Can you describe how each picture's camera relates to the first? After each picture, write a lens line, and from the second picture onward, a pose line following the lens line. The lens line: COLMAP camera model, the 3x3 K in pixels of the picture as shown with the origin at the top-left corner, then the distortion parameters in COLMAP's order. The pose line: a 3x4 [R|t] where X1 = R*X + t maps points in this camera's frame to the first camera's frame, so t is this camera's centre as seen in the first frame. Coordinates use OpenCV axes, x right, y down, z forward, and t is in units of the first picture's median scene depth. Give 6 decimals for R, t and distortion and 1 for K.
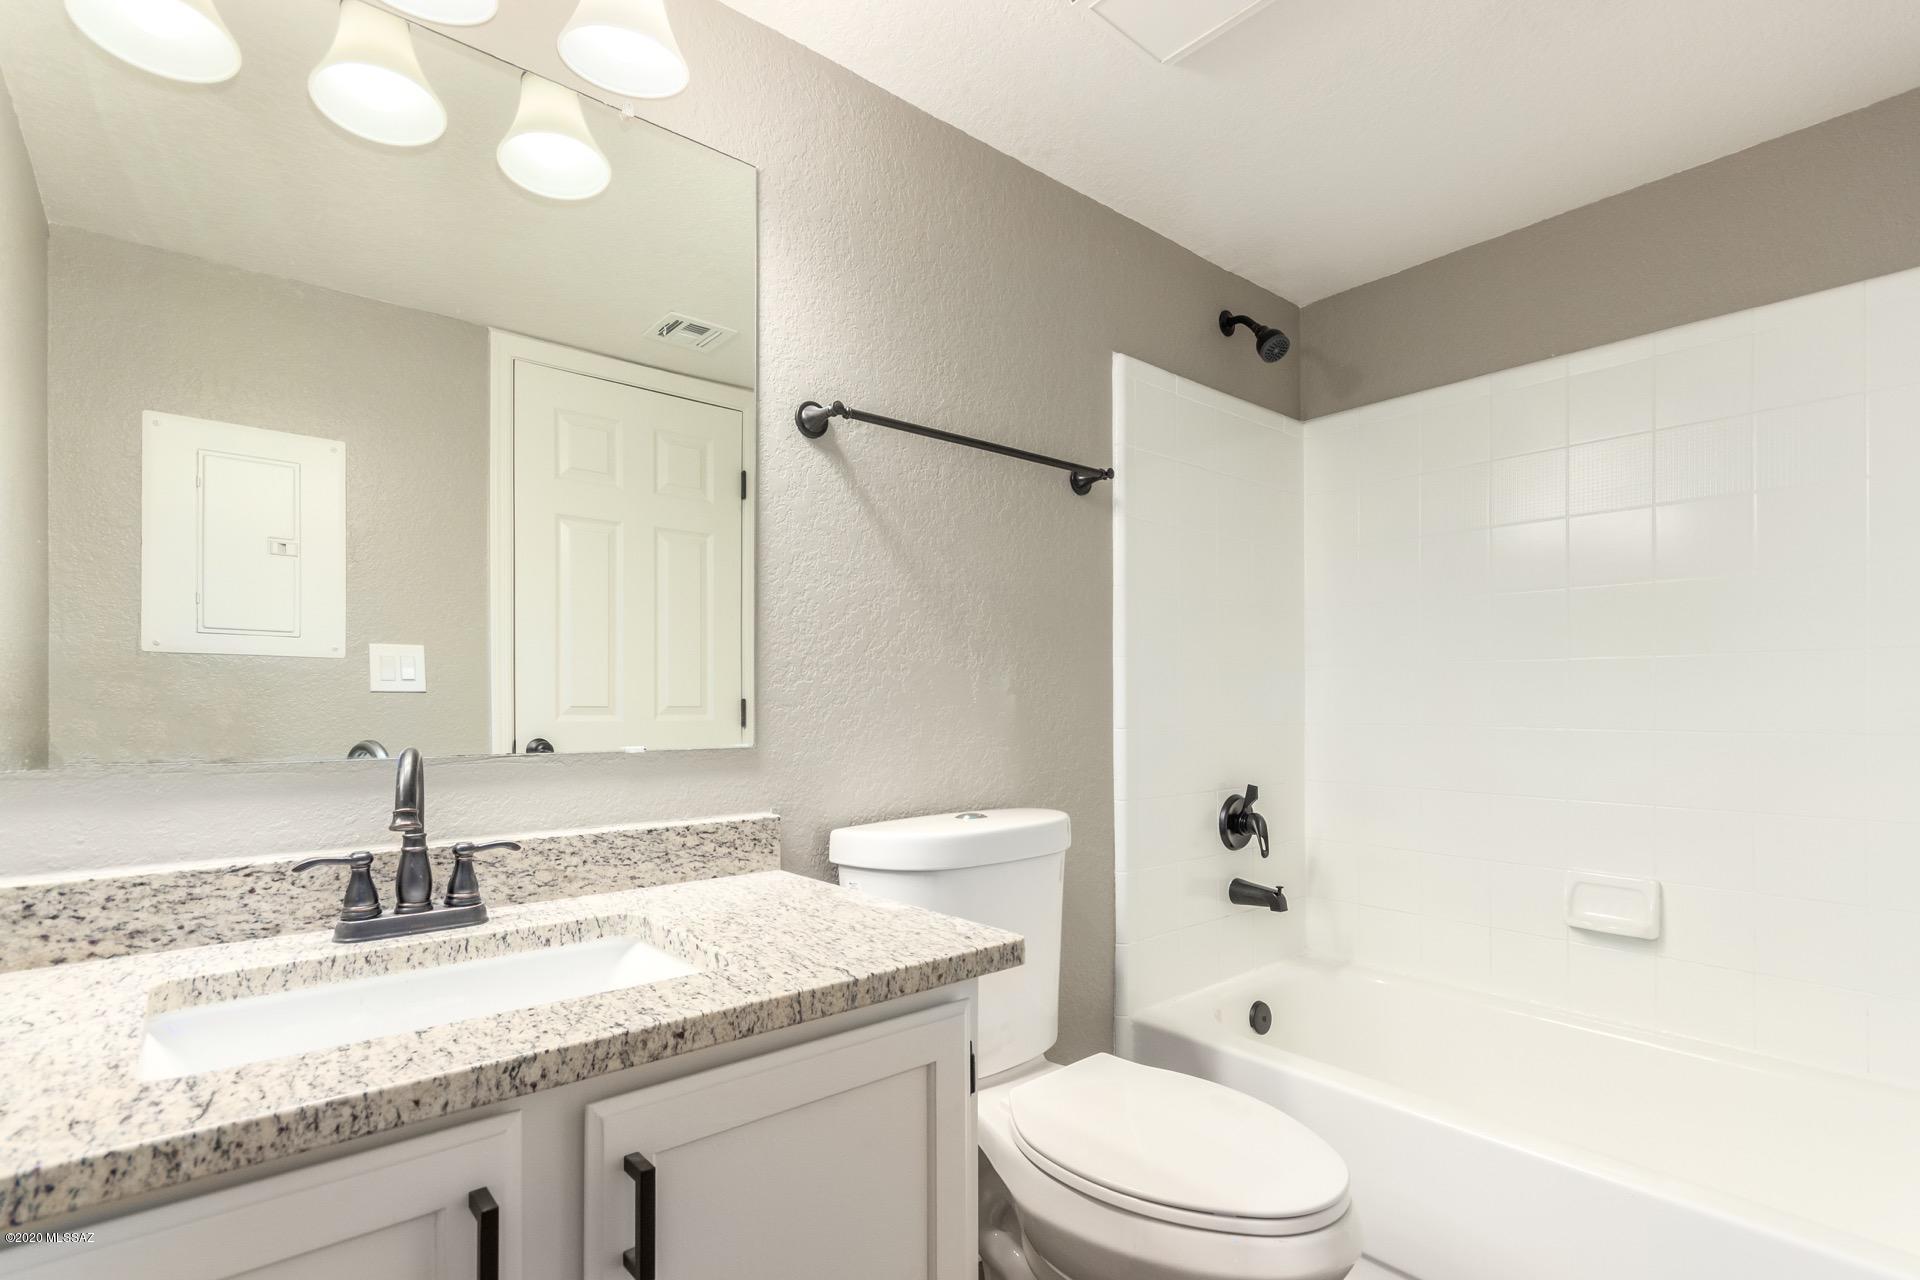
lens RADIAL K [[888.5, 0, 960.0], [0, 888.5, 640.0], [0, 0, 1]] dist [0.003869, 0.000234]
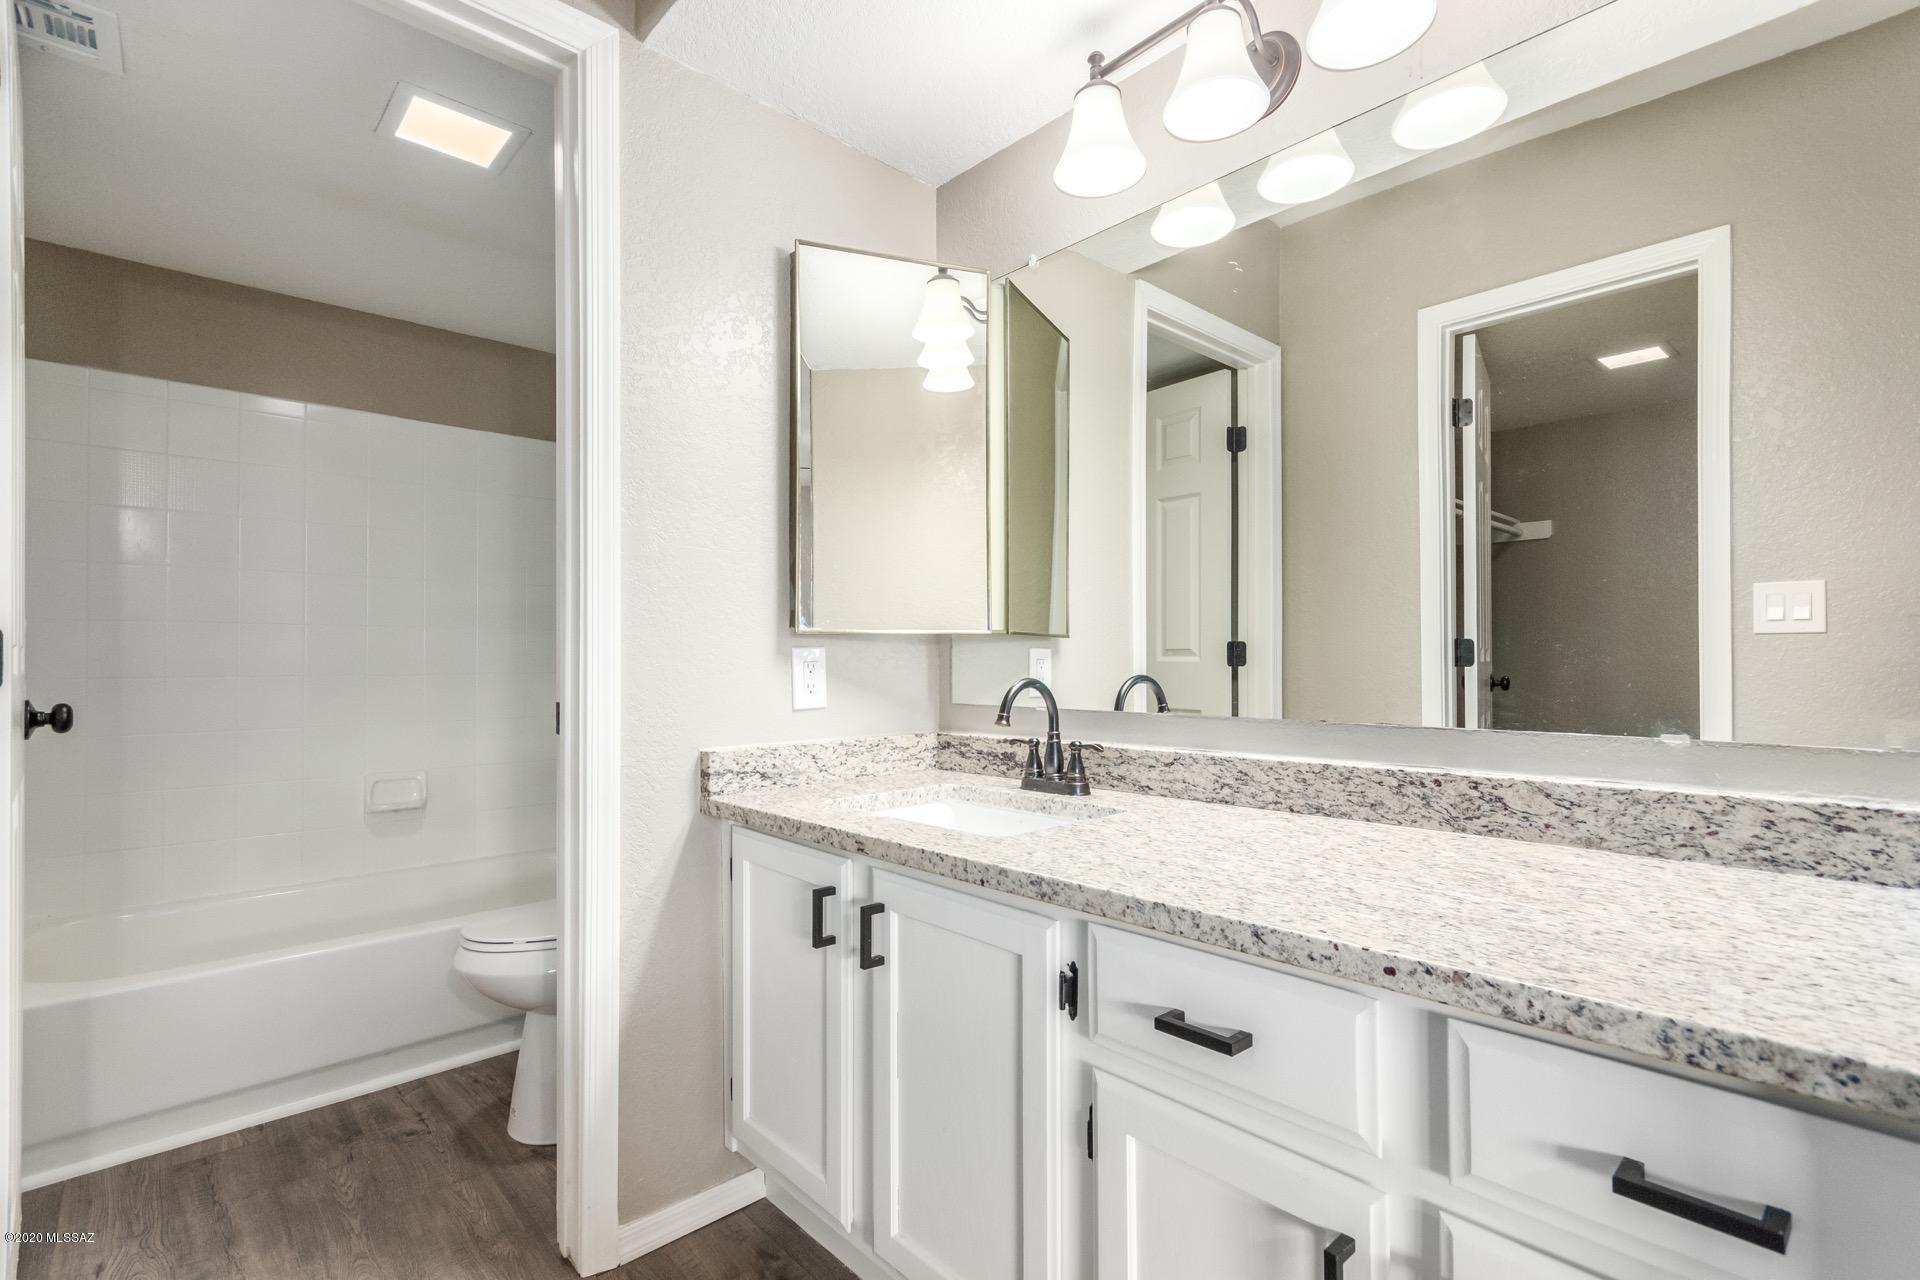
lens RADIAL K [[888.5, 0, 960.0], [0, 888.5, 640.0], [0, 0, 1]] dist [0.003869, 0.000234]
pose [[0.050813, -0.023629, -0.998429, 0.939598], [0.081645, 0.996472, -0.019428, 0.071821], [0.995365, -0.080530, 0.052563, 0.747620]]
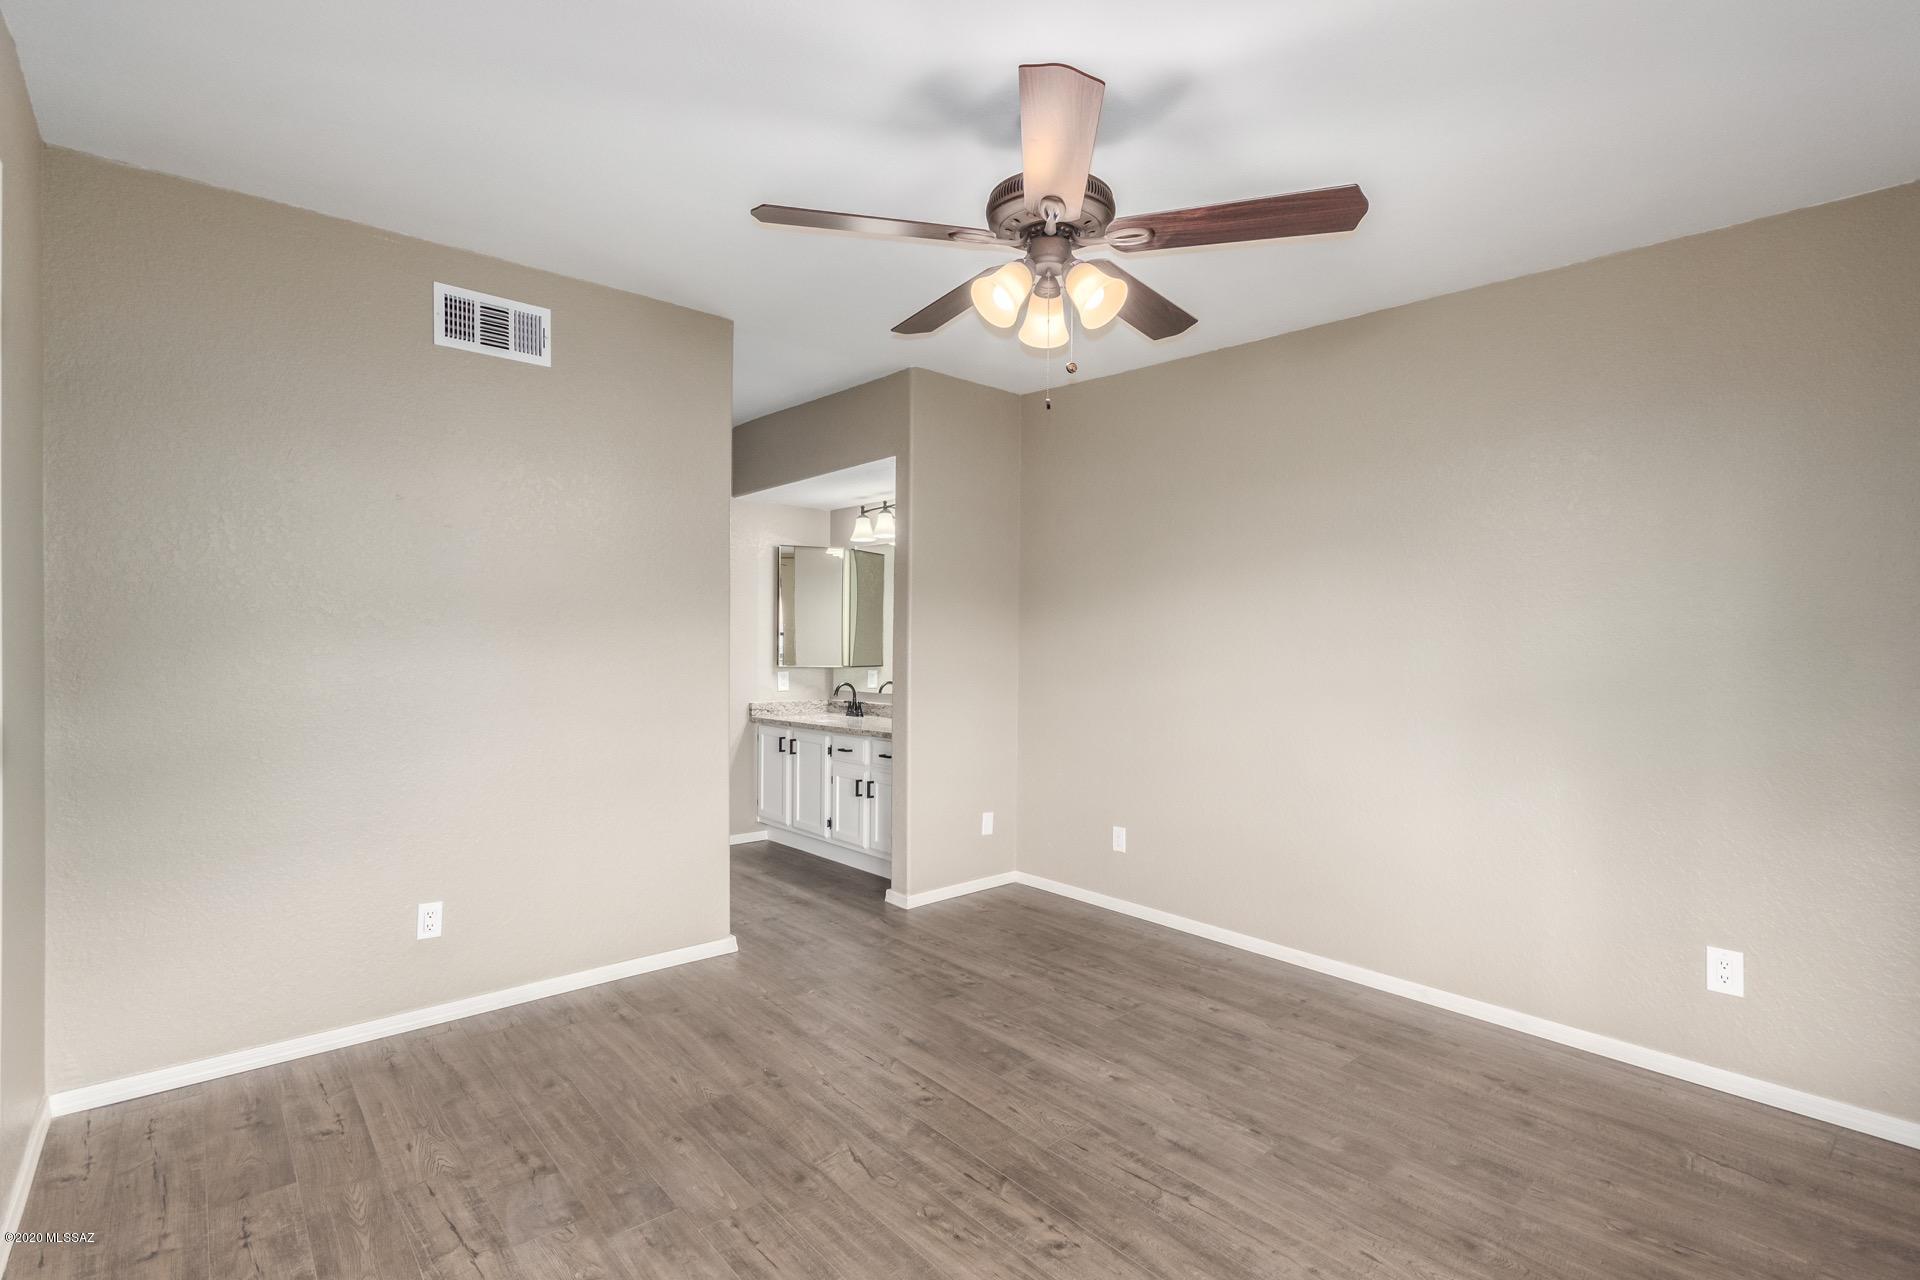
lens RADIAL K [[888.5, 0, 960.0], [0, 888.5, 640.0], [0, 0, 1]] dist [0.003869, 0.000234]
pose [[0.018183, -0.015275, -0.999718, 4.599401], [0.073077, 0.997229, -0.013907, -0.007601], [0.997161, -0.072804, 0.019249, 1.521343]]
